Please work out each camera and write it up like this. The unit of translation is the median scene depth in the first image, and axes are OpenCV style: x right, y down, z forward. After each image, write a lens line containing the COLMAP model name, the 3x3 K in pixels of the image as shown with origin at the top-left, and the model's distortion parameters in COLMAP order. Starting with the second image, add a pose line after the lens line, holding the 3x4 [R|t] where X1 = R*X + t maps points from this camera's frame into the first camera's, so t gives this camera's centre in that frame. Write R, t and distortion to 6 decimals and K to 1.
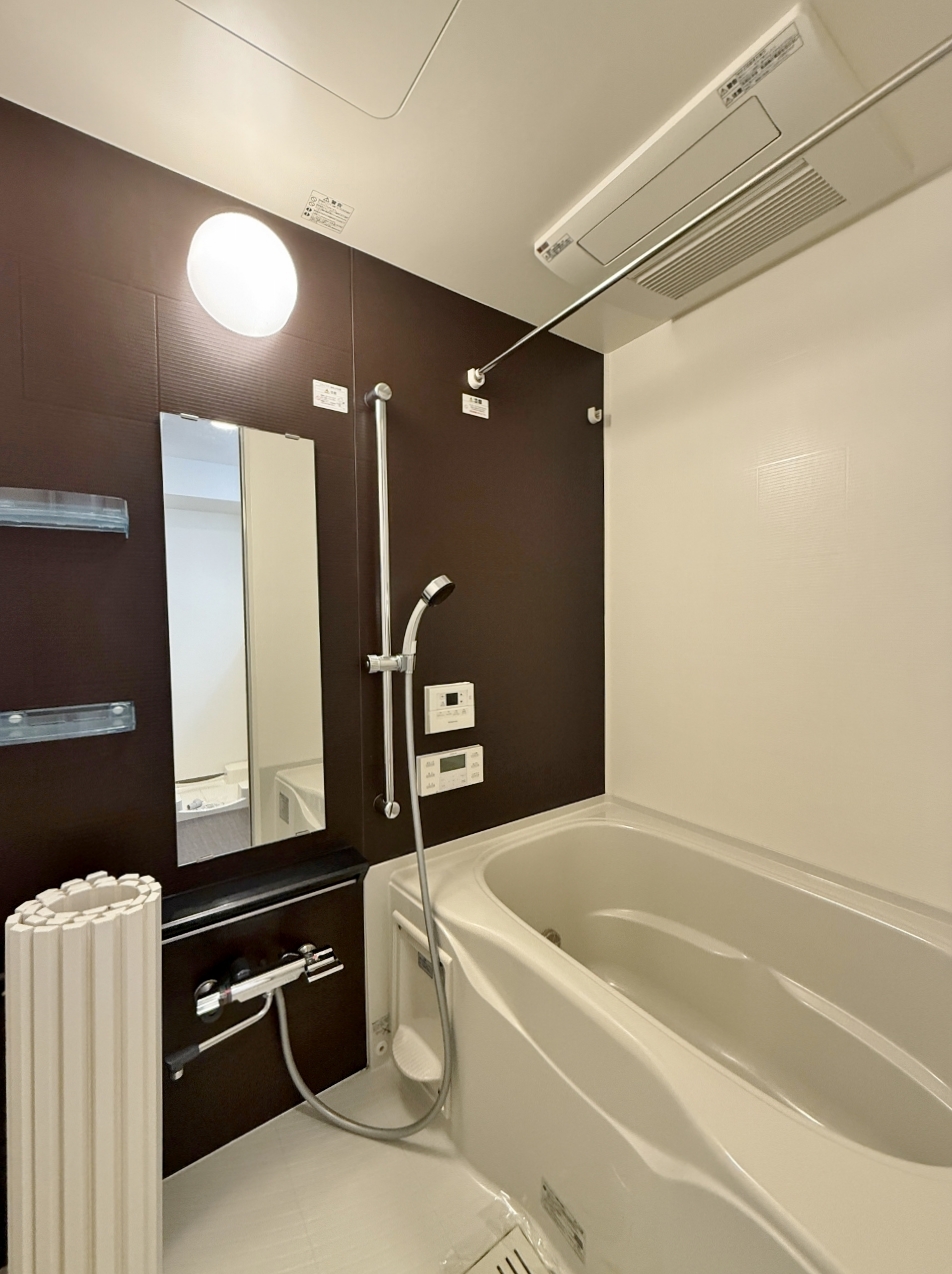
lens RADIAL K [[503.8, 0, 477.0], [0, 503.8, 627.4], [0, 0, 1]] dist [-0.000706, -0.000178]
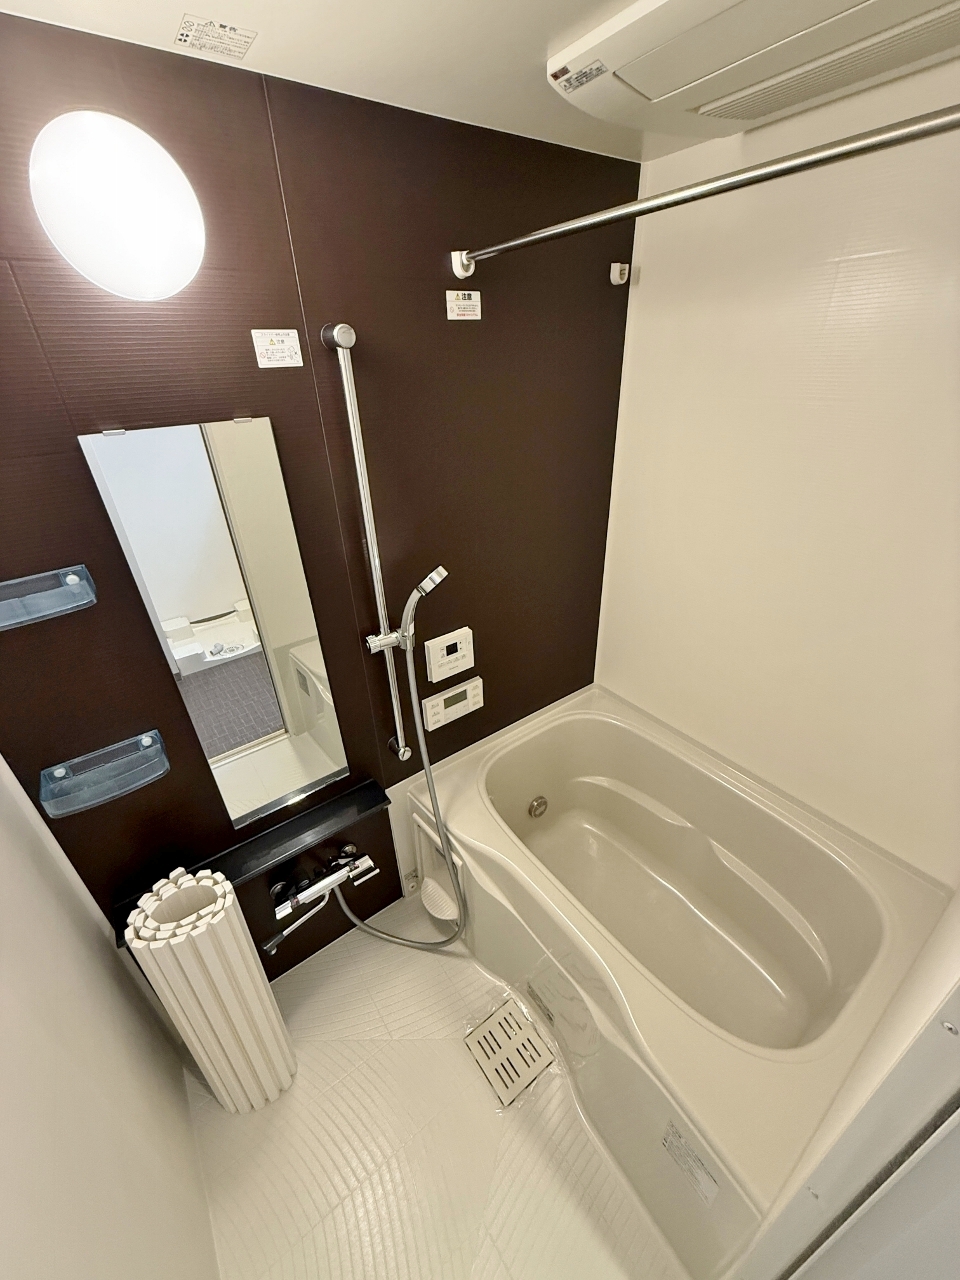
lens RADIAL K [[506.2, 0, 480.6], [0, 506.2, 634.3], [0, 0, 1]] dist [-0.000706, -0.000178]
pose [[0.999612, -0.027301, 0.005541, 0.005453], [0.021756, 0.889303, 0.456801, -0.402417], [-0.017399, -0.456503, 0.889552, 0.094777]]
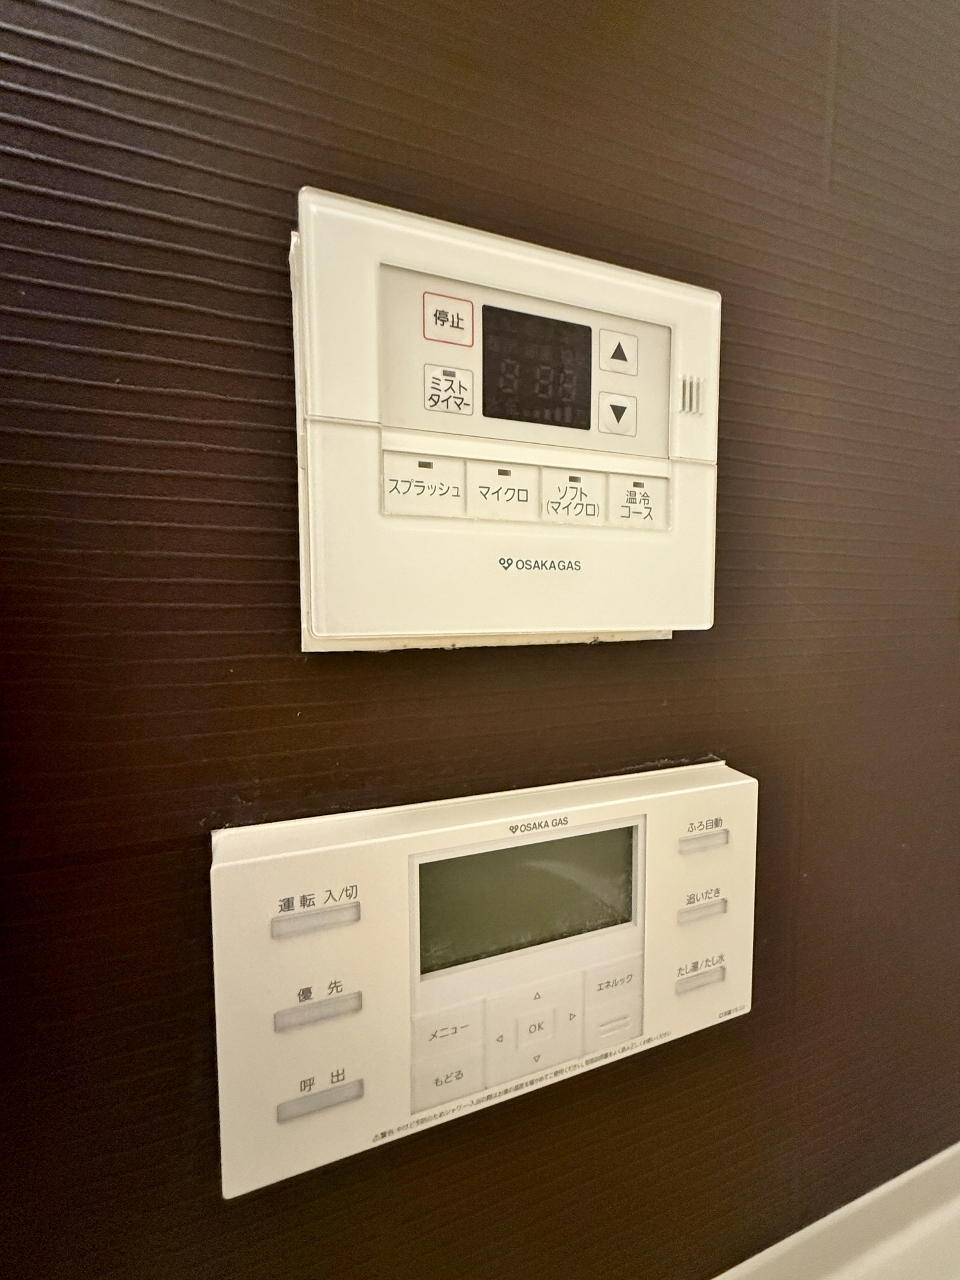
lens RADIAL K [[506.2, 0, 484.5], [0, 506.2, 640.0], [0, 0, 1]] dist [-0.000706, -0.000178]
pose [[0.961721, 0.032284, -0.272124, -0.030510], [-0.018674, 0.998449, 0.052458, 0.223034], [0.273395, -0.045368, 0.960831, 0.985161]]
